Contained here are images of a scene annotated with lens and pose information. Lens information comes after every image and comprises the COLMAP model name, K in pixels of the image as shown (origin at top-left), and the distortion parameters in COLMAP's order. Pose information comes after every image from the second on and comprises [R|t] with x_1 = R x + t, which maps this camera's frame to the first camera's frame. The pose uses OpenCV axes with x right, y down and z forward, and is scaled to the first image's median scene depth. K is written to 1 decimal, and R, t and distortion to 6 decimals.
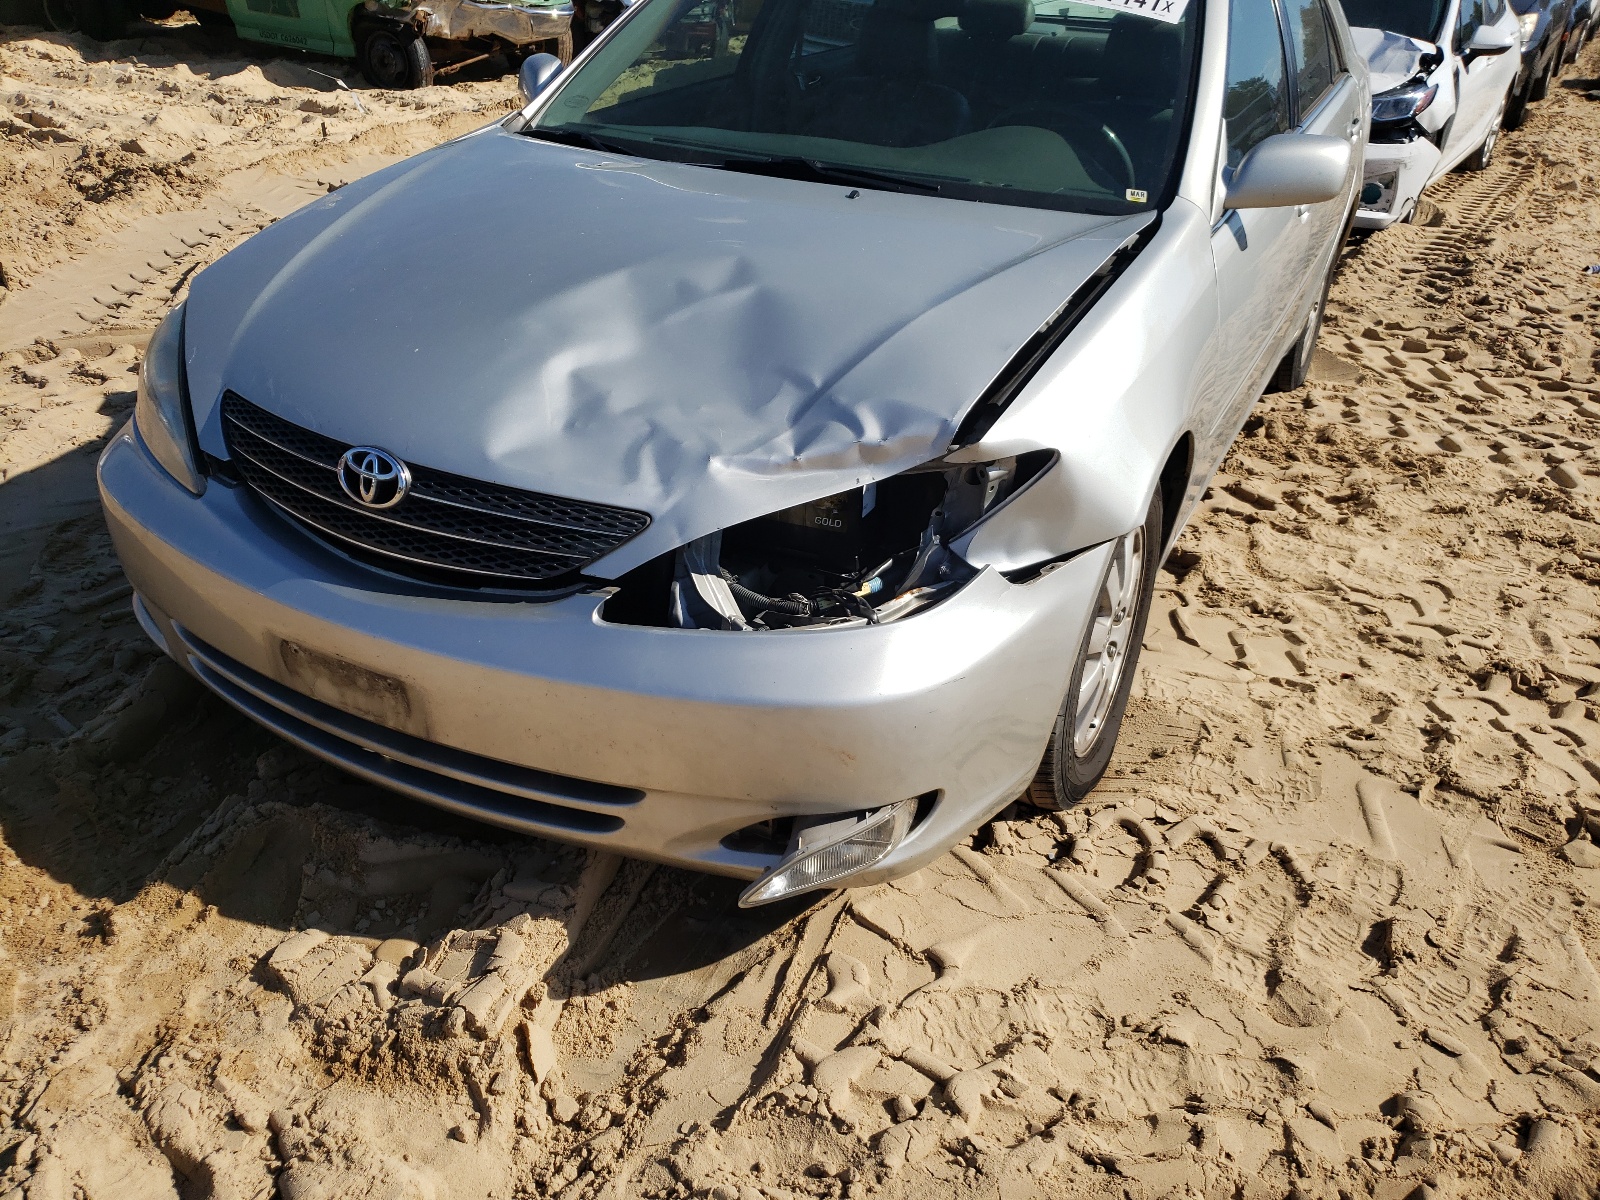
lens RADIAL K [[1298.2, 0, 802.3], [0, 1298.2, 570.1], [0, 0, 1]] dist [0.022387, -0.014909]
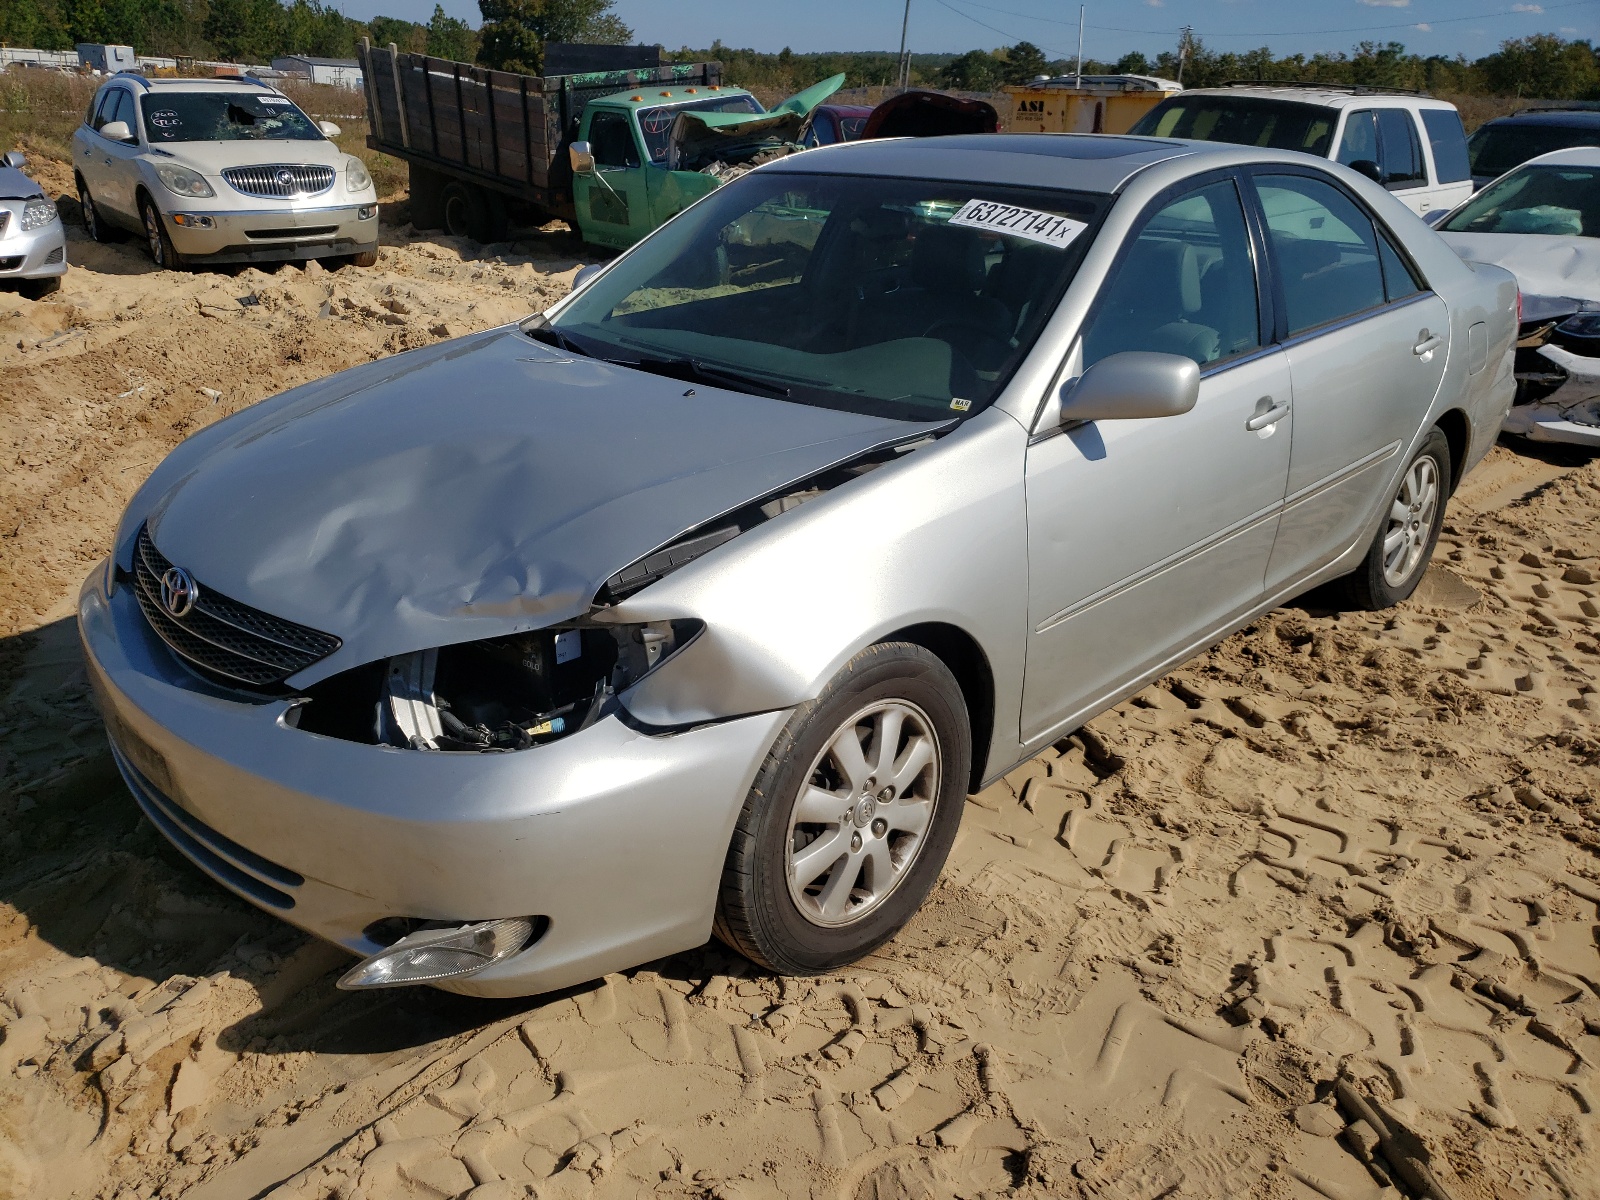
lens RADIAL K [[1298.2, 0, 802.3], [0, 1298.2, 570.1], [0, 0, 1]] dist [0.022387, -0.014909]
pose [[0.953994, 0.078610, -0.289337, 0.416164], [-0.117547, 0.985823, -0.119735, -0.008313], [0.275822, 0.148237, 0.949709, -0.019826]]
